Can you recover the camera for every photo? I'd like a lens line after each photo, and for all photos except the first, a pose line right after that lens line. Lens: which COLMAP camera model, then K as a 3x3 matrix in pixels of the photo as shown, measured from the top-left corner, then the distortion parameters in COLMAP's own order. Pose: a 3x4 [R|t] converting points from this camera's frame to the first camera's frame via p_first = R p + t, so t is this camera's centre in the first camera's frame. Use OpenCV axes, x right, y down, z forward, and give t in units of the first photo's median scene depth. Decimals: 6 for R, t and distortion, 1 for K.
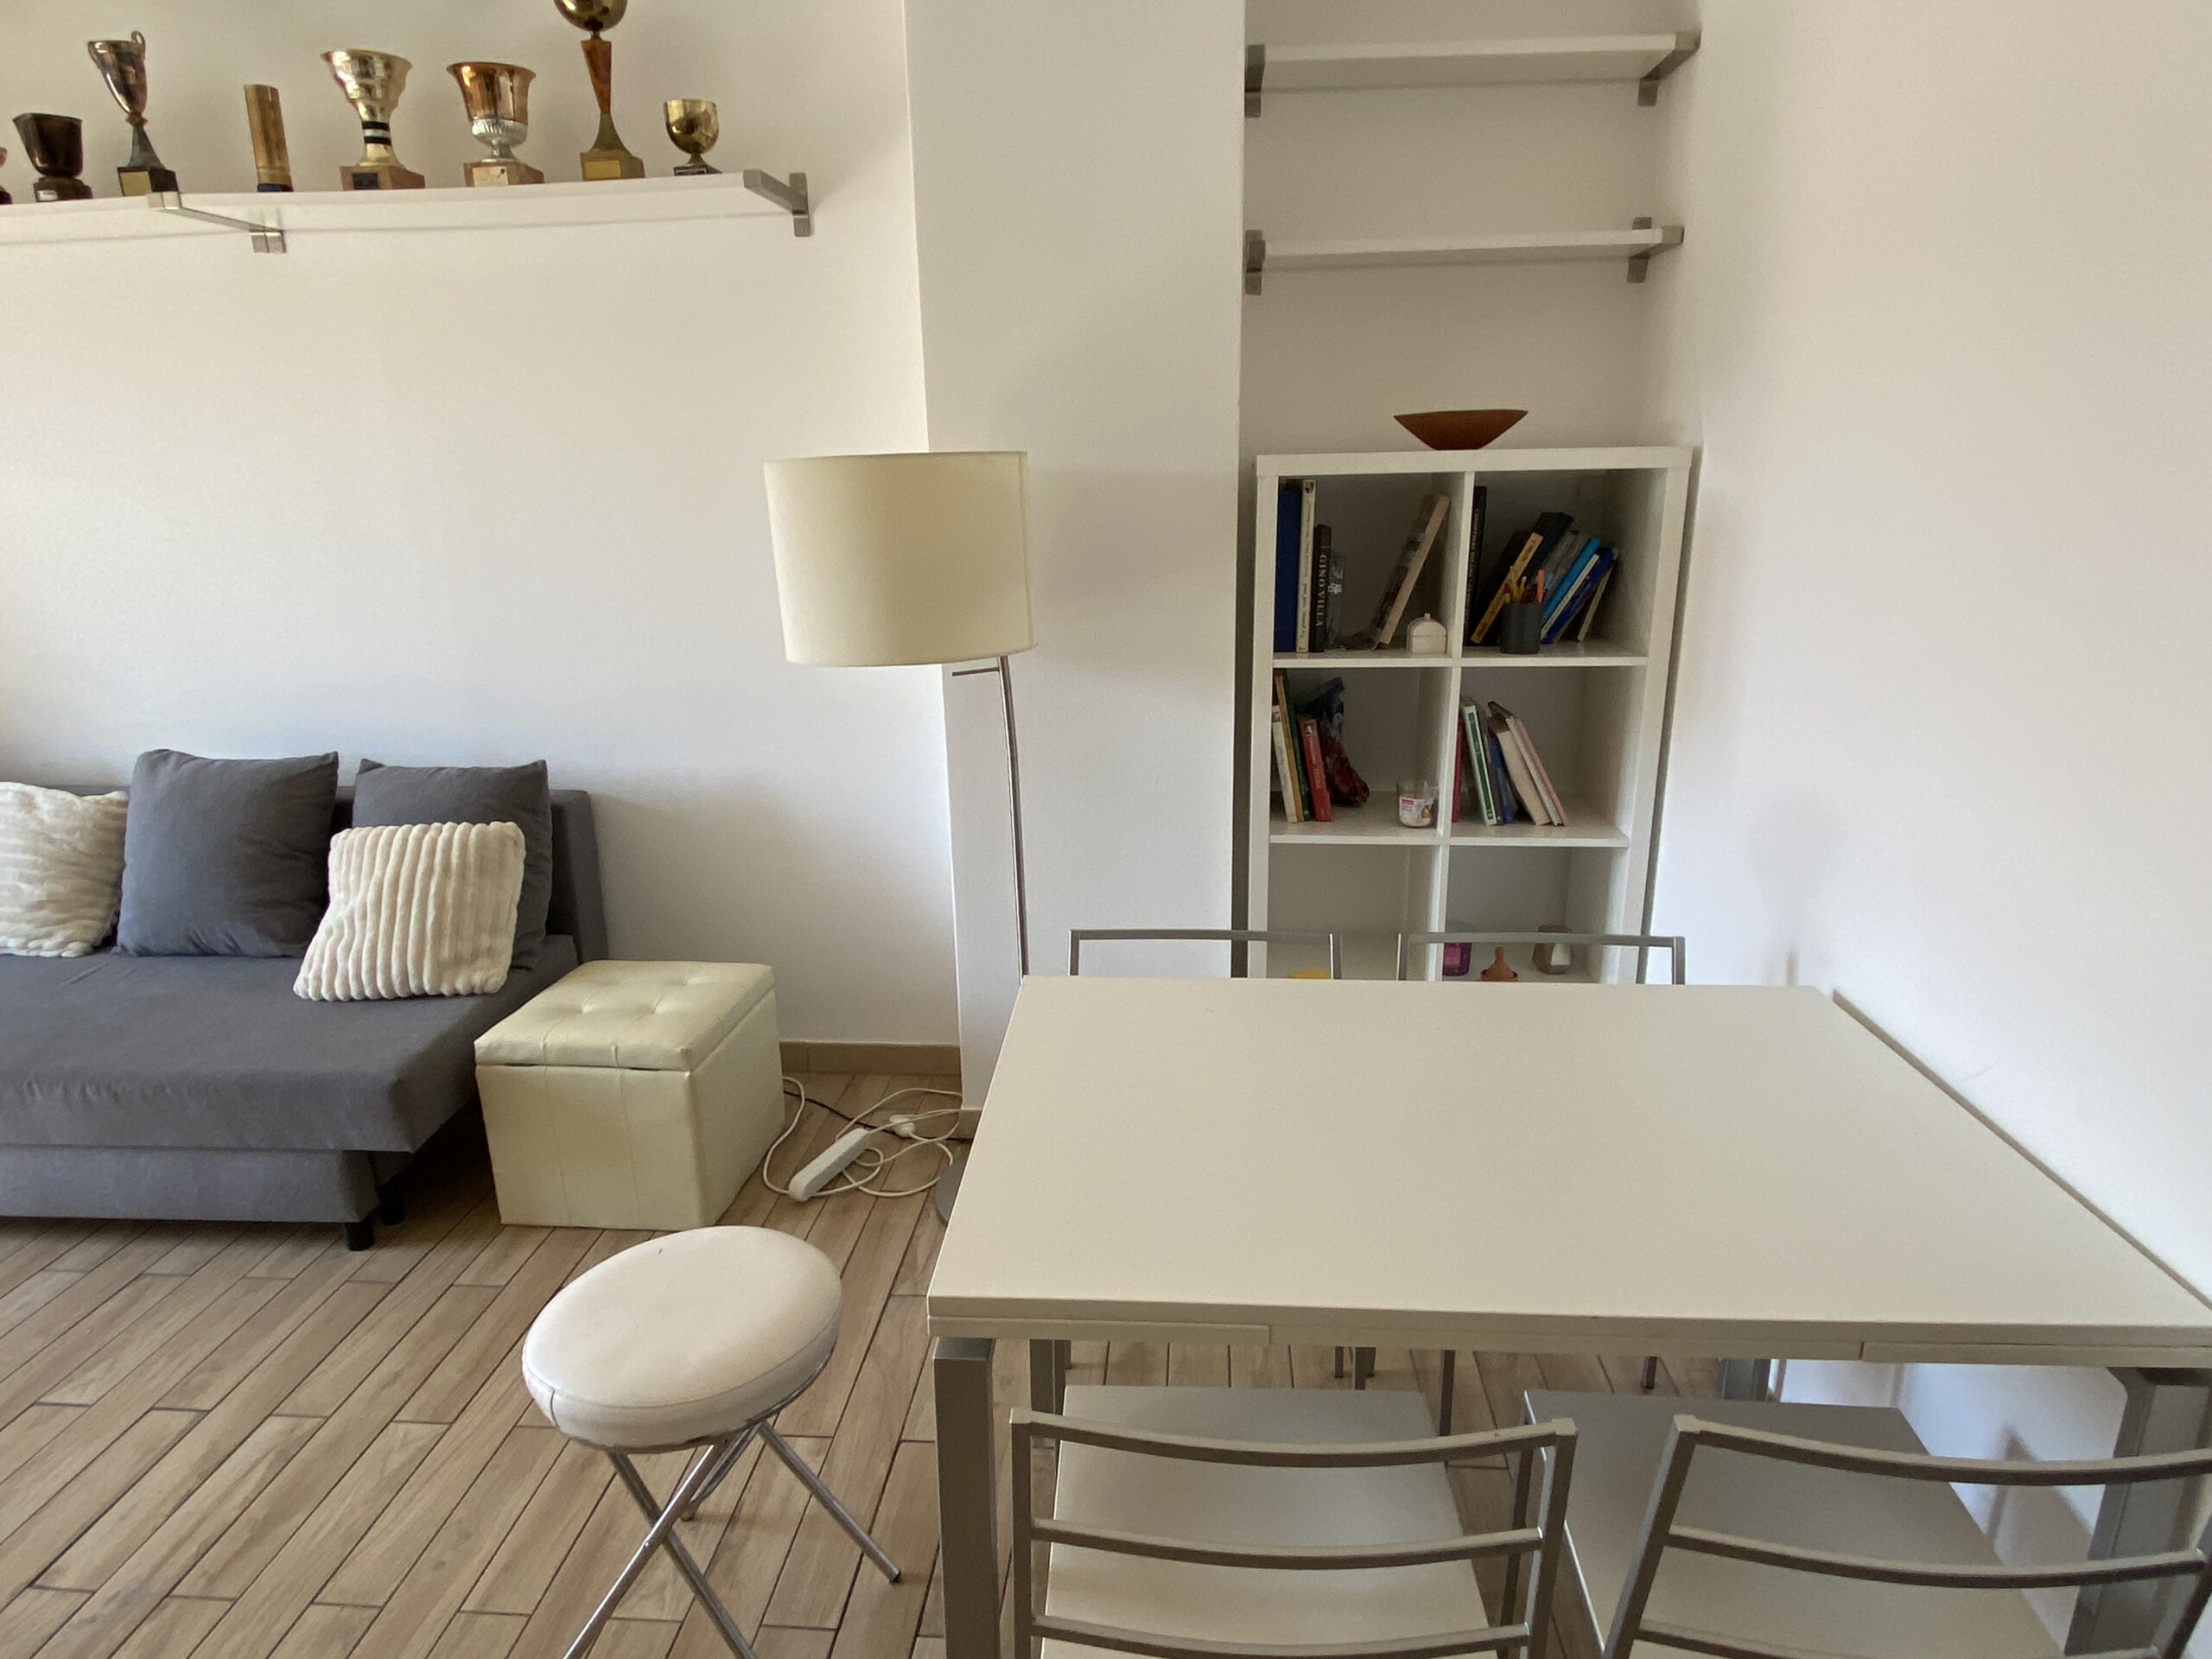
lens RADIAL K [[1298.1, 0, 1082.7], [0, 1298.1, 829.0], [0, 0, 1]] dist [0.041975, -0.040324]
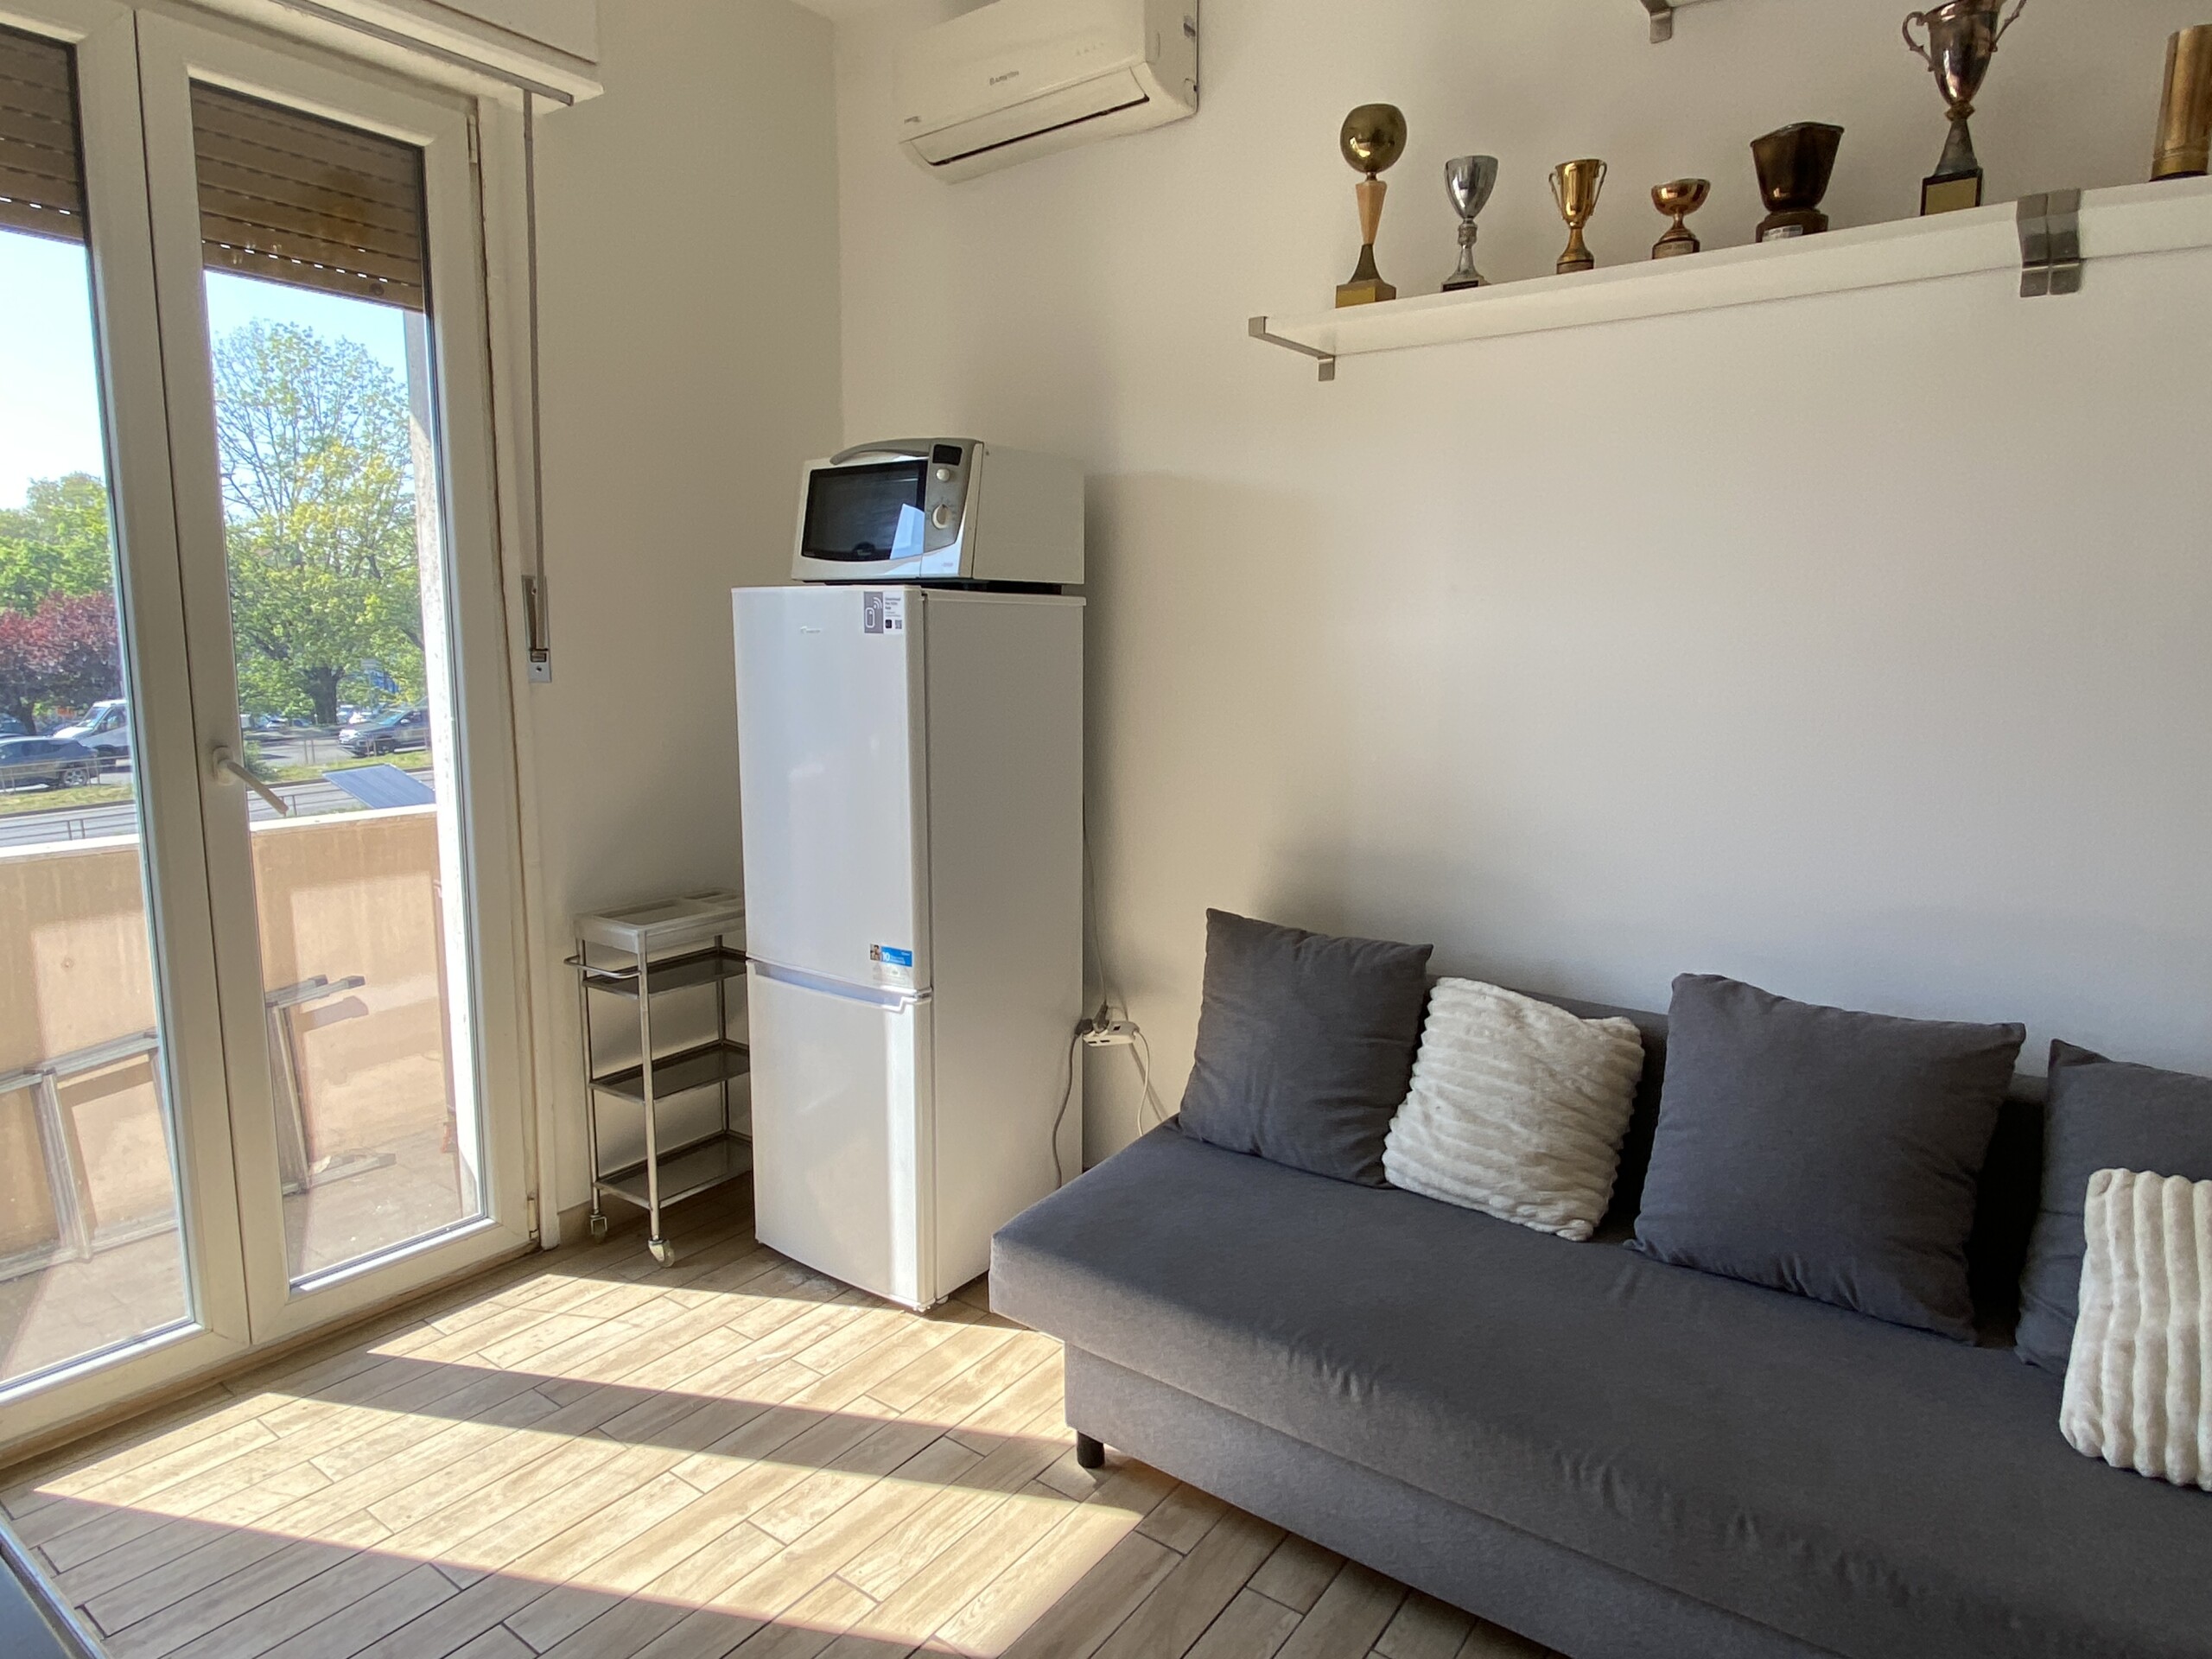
lens RADIAL K [[1298.1, 0, 1097.9], [0, 1298.1, 821.7], [0, 0, 1]] dist [0.041975, -0.040324]
pose [[0.852725, 0.100902, -0.512523, -0.723037], [-0.162772, 0.983642, -0.077165, -0.037090], [0.496352, 0.149225, 0.855199, 0.229047]]
